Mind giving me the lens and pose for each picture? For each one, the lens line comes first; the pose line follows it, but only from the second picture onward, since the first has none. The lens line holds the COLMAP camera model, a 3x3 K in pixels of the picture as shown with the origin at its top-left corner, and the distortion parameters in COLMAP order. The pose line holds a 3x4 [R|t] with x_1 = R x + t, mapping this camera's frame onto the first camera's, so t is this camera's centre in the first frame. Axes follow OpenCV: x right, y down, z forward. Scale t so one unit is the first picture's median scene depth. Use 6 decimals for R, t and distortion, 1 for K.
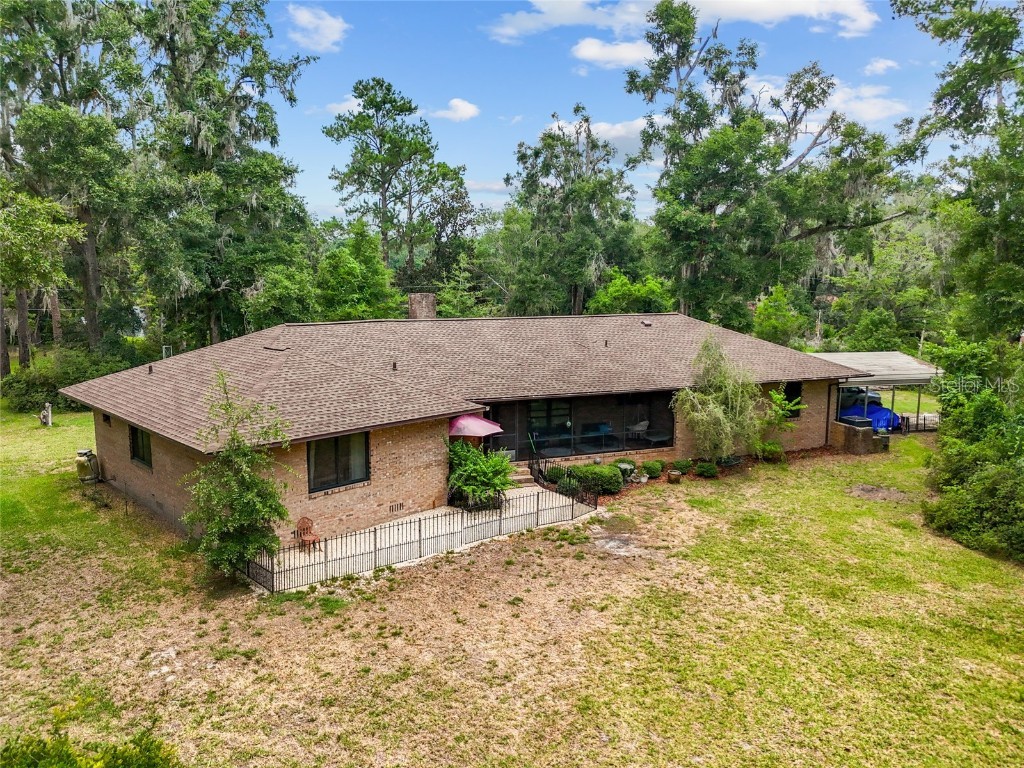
lens RADIAL K [[777.3, 0, 512.0], [0, 777.3, 384.0], [0, 0, 1]] dist [0.065951, -0.072469]
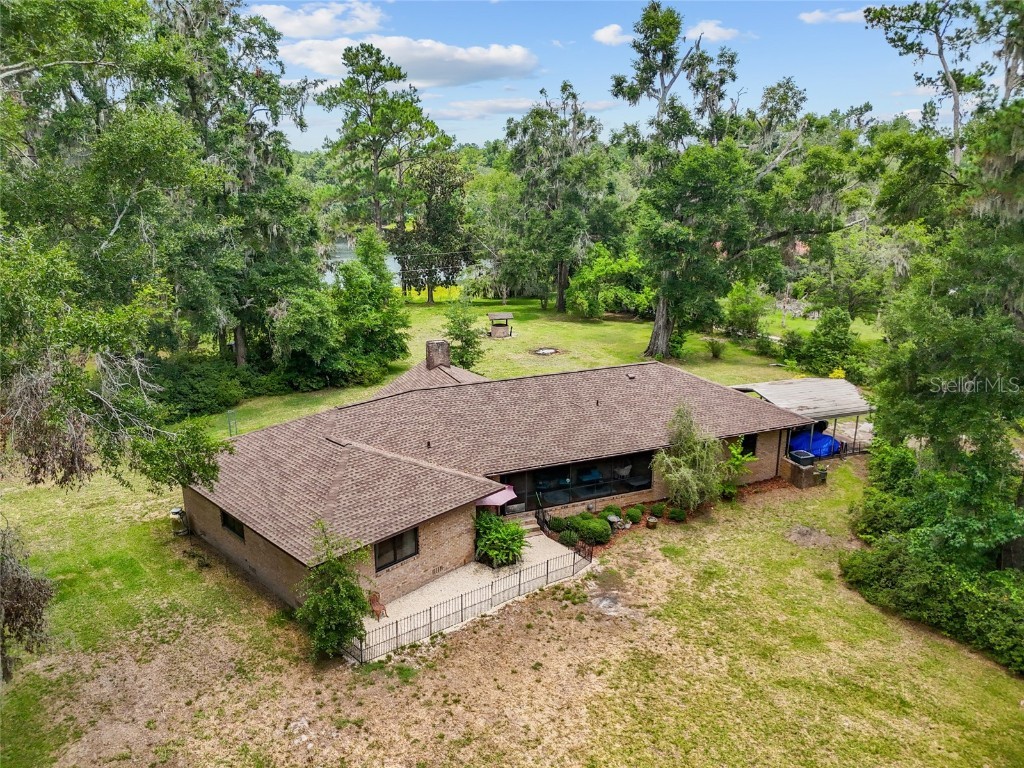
lens RADIAL K [[775.1, 0, 511.5], [0, 775.1, 392.4], [0, 0, 1]] dist [0.060136, -0.064218]
pose [[0.999612, -0.007851, 0.026706, -0.058206], [0.004178, 0.990852, 0.134890, -0.308062], [-0.027521, -0.134726, 0.990501, -0.241484]]
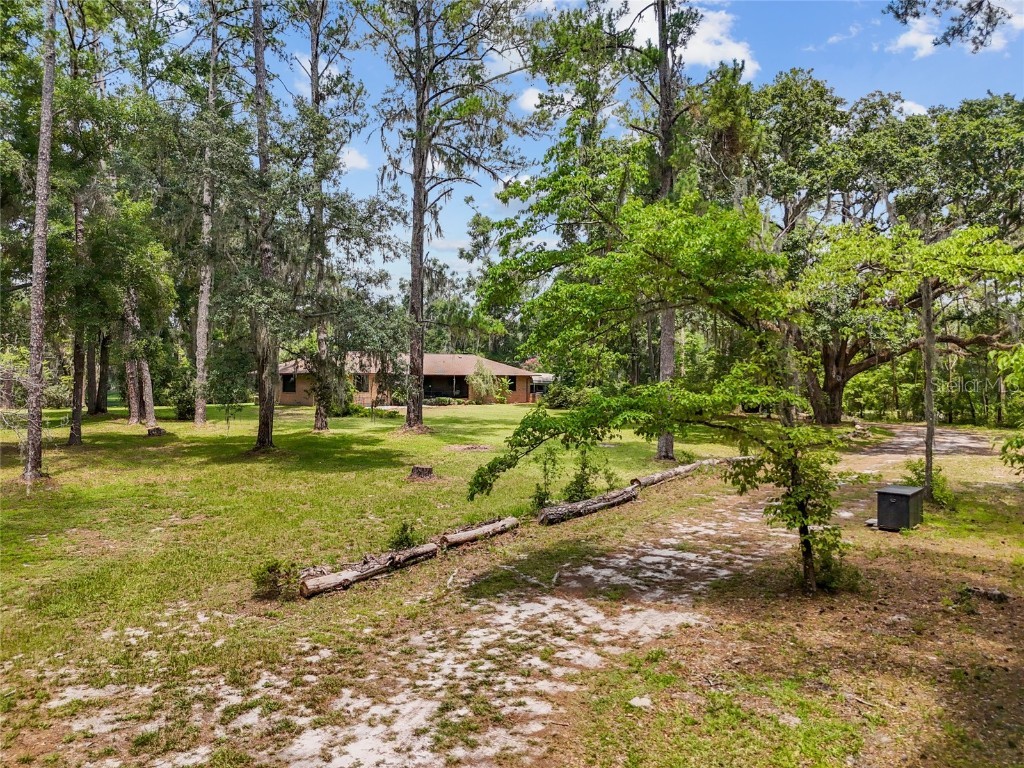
lens RADIAL K [[775.1, 0, 511.5], [0, 775.1, 392.4], [0, 0, 1]] dist [0.060136, -0.064218]
pose [[0.984795, -0.004622, 0.173660, -0.161733], [0.026416, 0.992005, -0.123400, 0.522803], [-0.171701, 0.126111, 0.977044, -2.258904]]
